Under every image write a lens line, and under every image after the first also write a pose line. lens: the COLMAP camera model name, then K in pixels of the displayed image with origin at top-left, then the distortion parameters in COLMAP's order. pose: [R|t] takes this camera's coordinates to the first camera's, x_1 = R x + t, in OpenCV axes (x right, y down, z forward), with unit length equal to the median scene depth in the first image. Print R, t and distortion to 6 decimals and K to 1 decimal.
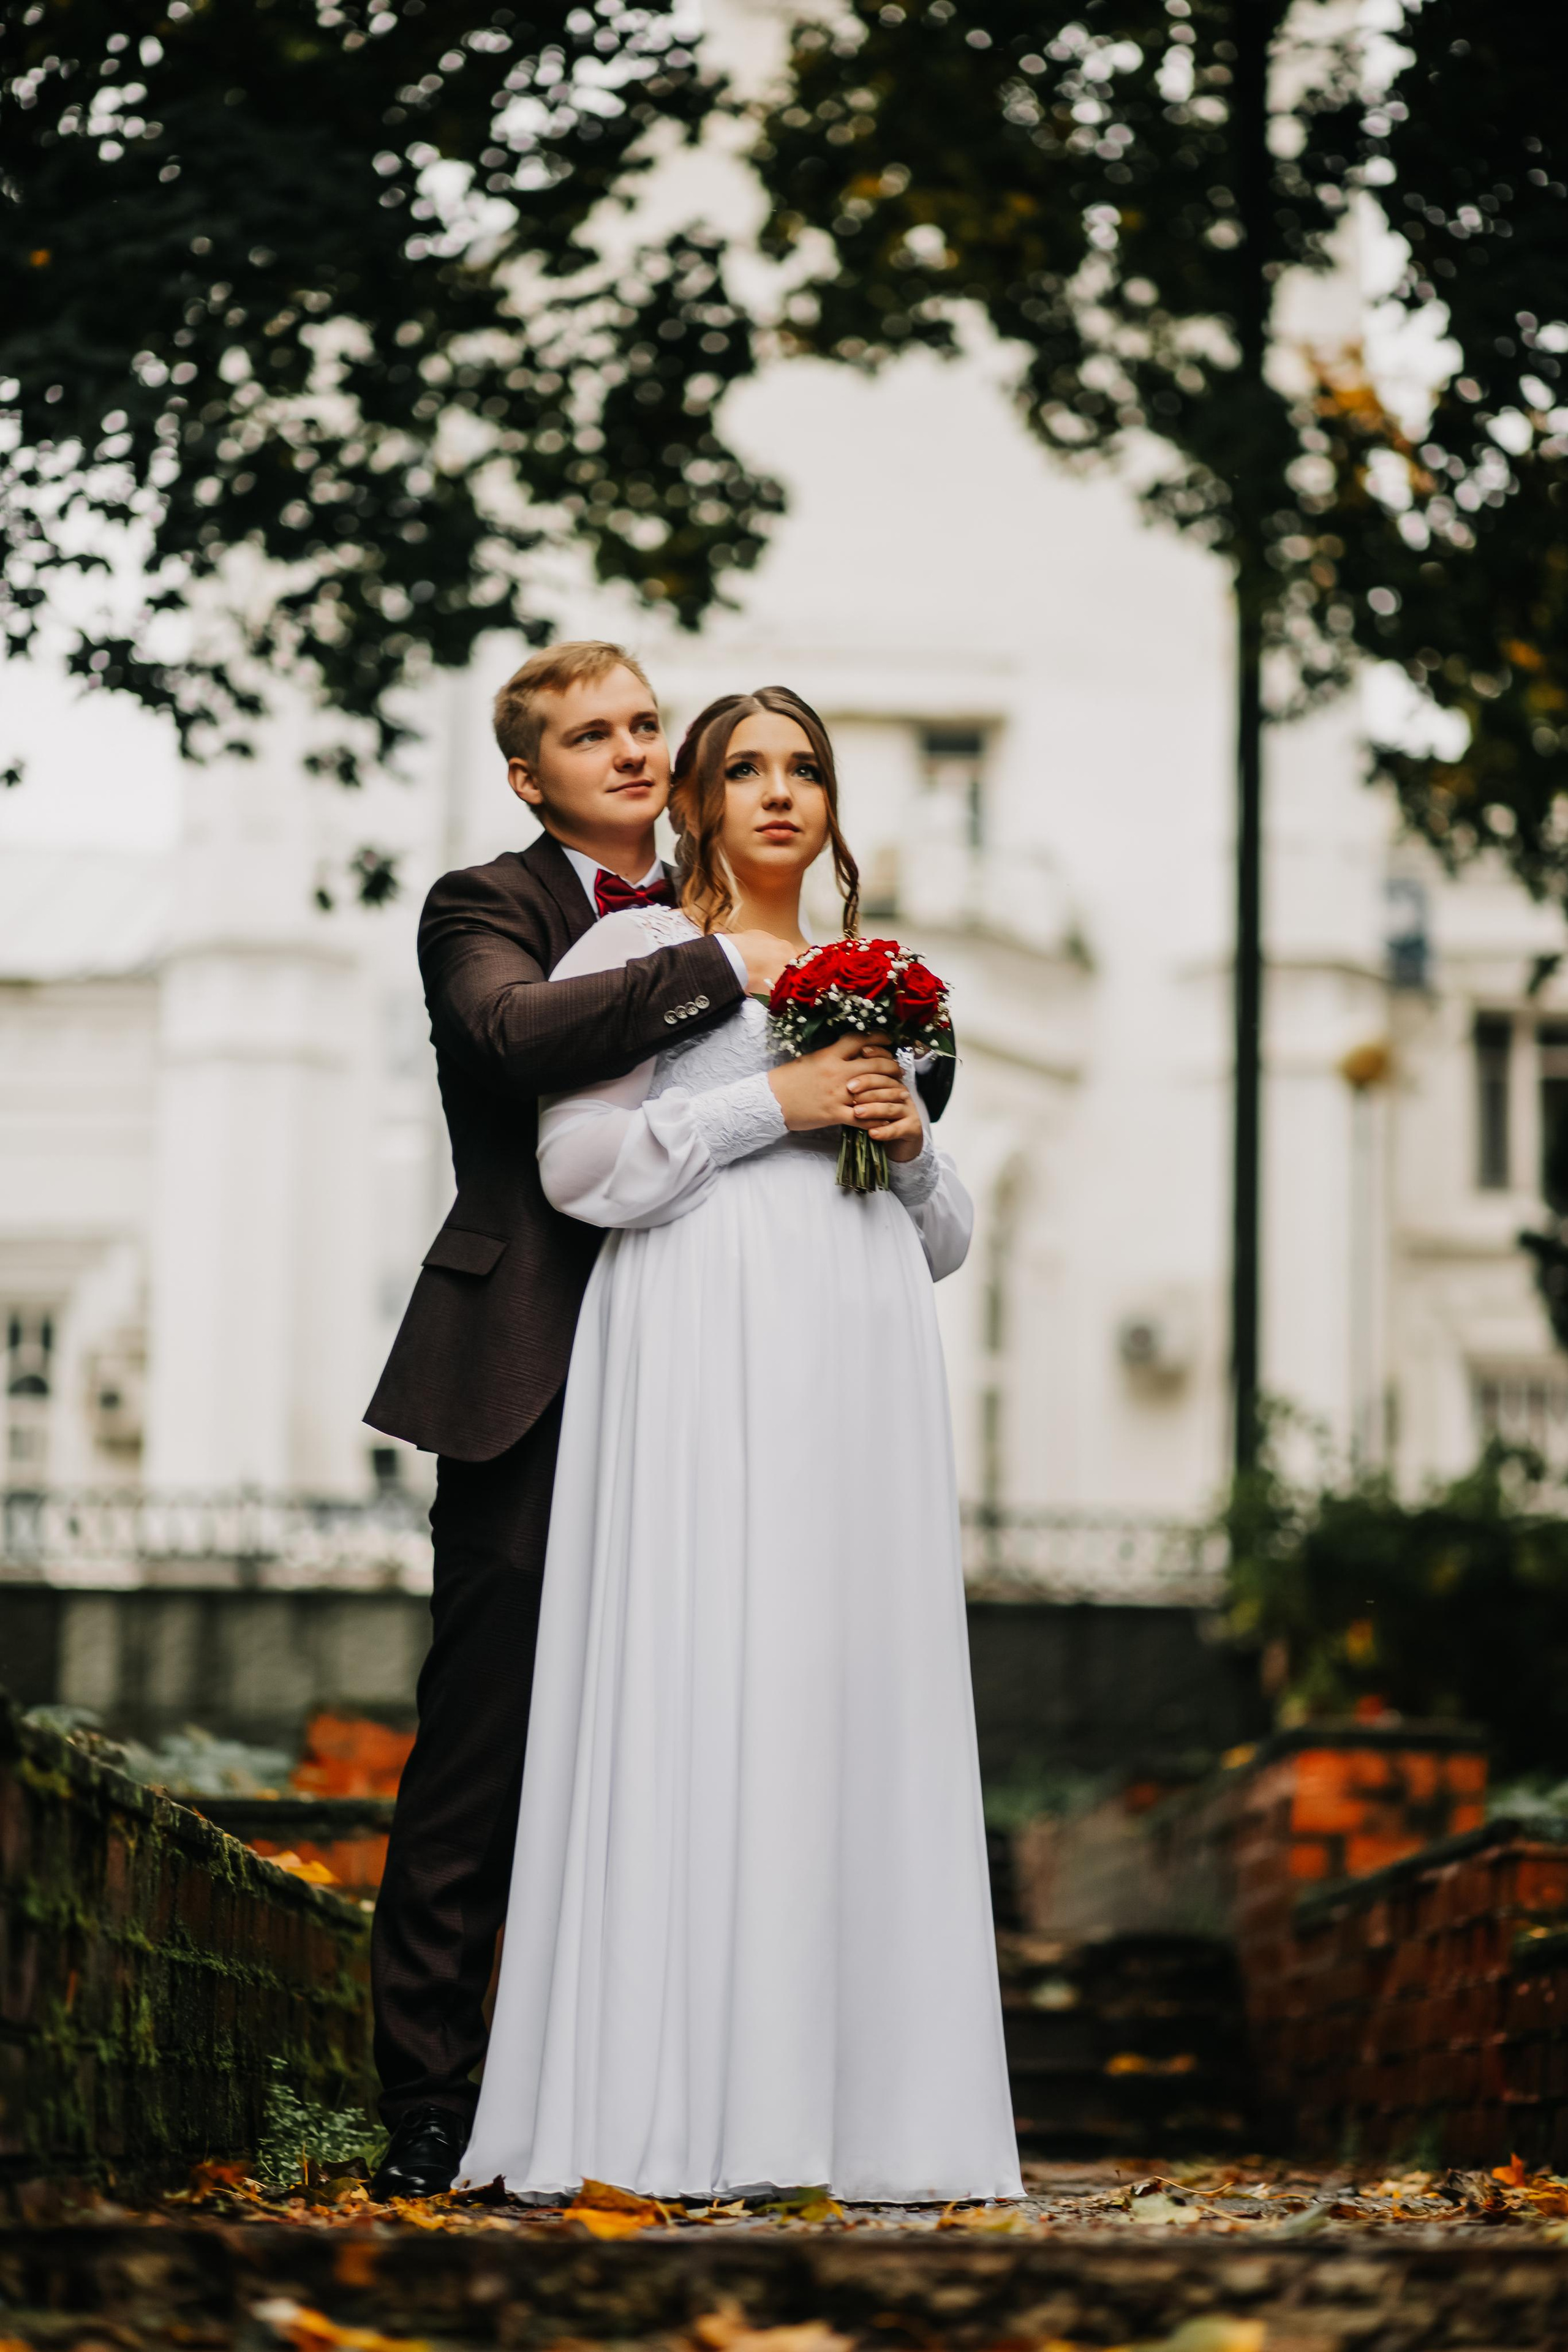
lens RADIAL K [[5827.1, 0, 784.0], [0, 5827.1, 1176.0], [0, 0, 1]] dist [-0.160801, -0.078912]
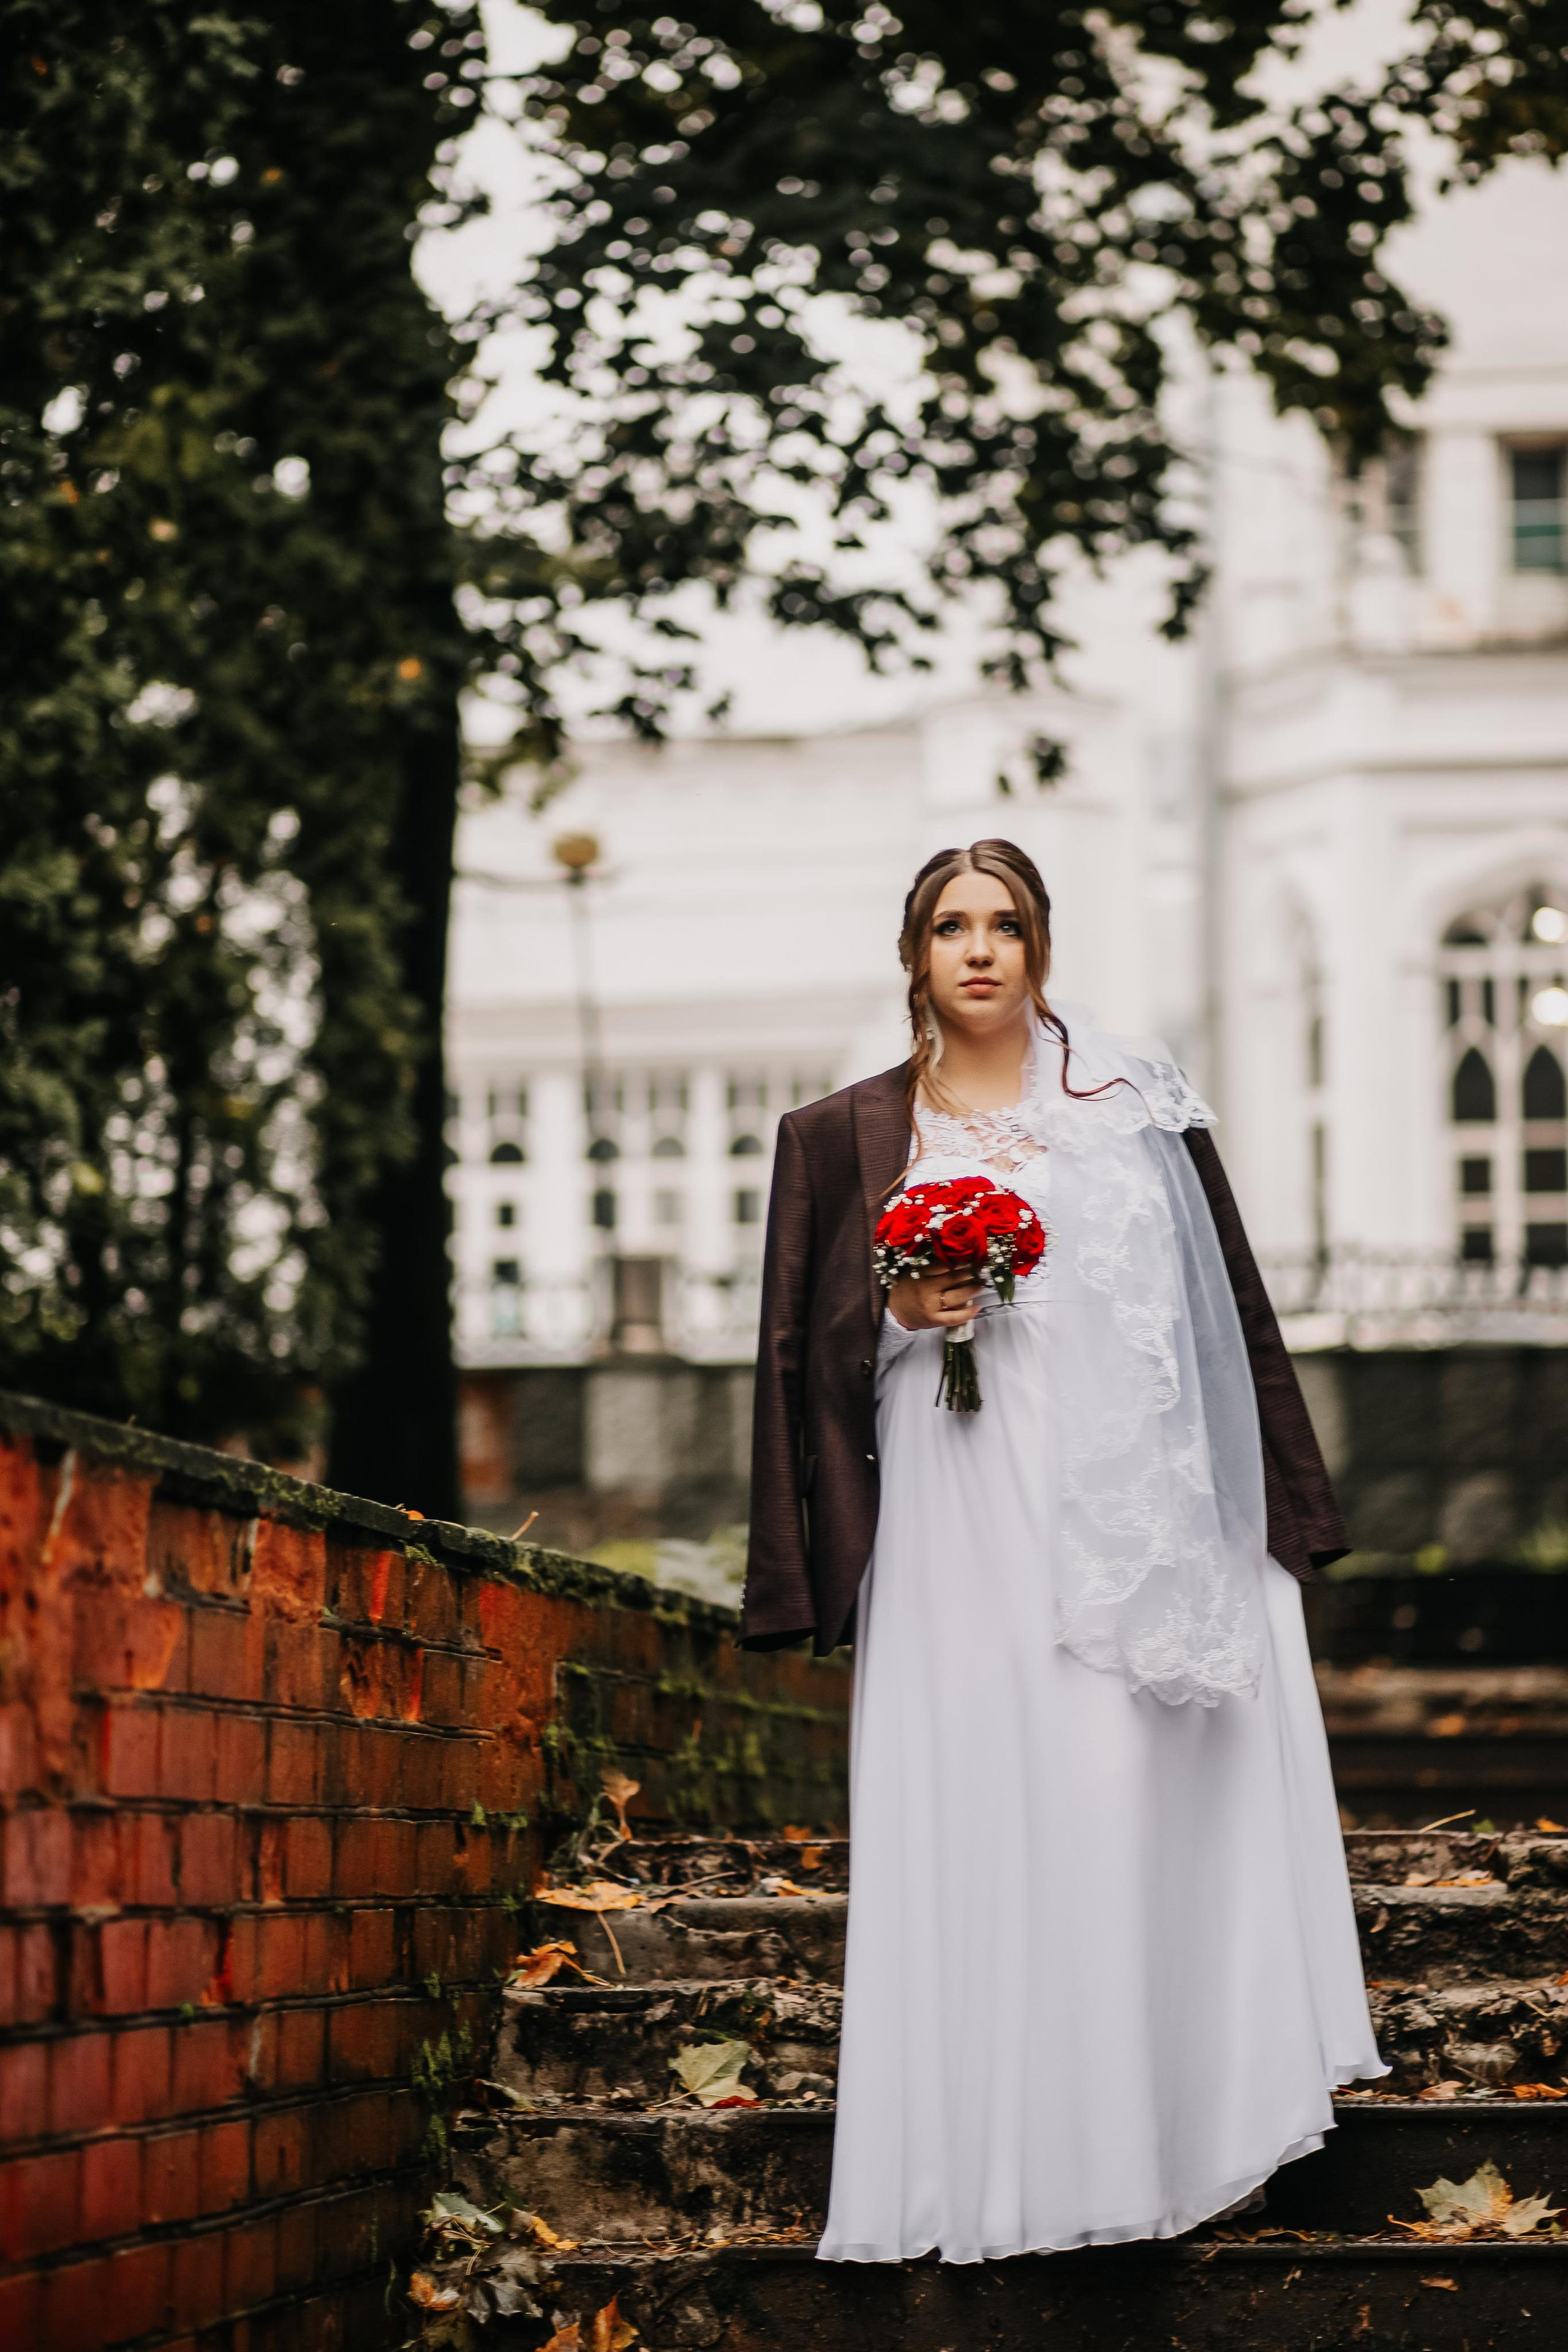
lens RADIAL K [[5798.0, 0, 784.0], [0, 5798.0, 1176.0], [0, 0, 1]] dist [0.384767, -0.096711]
pose [[0.989888, -0.045836, -0.134244, 0.027777], [0.051605, 0.997874, 0.039811, -0.018344], [0.132134, -0.046337, 0.990148, -0.139963]]
